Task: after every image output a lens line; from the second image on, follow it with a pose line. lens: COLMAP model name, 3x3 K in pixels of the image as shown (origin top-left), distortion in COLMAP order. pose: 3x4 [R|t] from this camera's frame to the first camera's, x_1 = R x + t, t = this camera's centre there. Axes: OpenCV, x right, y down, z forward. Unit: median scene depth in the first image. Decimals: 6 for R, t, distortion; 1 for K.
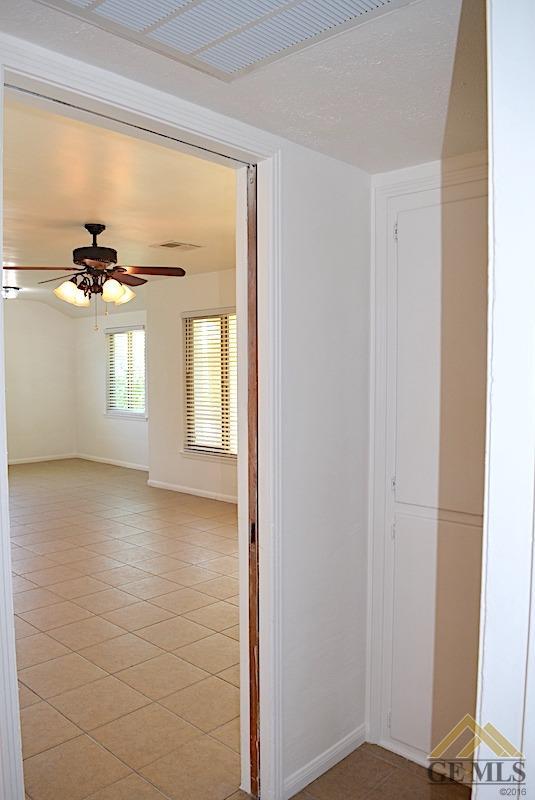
lens RADIAL K [[634.0, 0, 266.9], [0, 634.0, 400.2], [0, 0, 1]] dist [-0.093834, 0.019902]
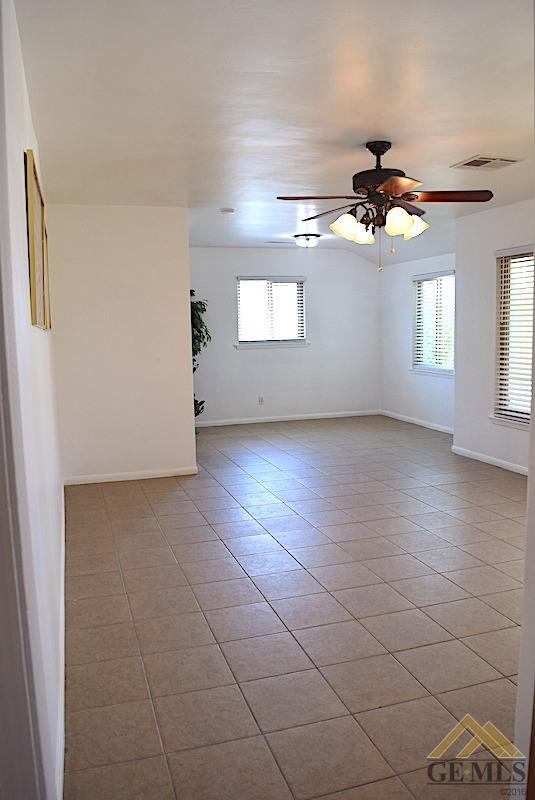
lens RADIAL K [[634.0, 0, 270.0], [0, 634.0, 404.8], [0, 0, 1]] dist [-0.093834, 0.019902]
pose [[0.878751, 0.047622, -0.474899, 0.003216], [-0.008780, 0.996454, 0.083675, -0.002478], [0.477200, -0.069360, 0.876053, 0.122150]]
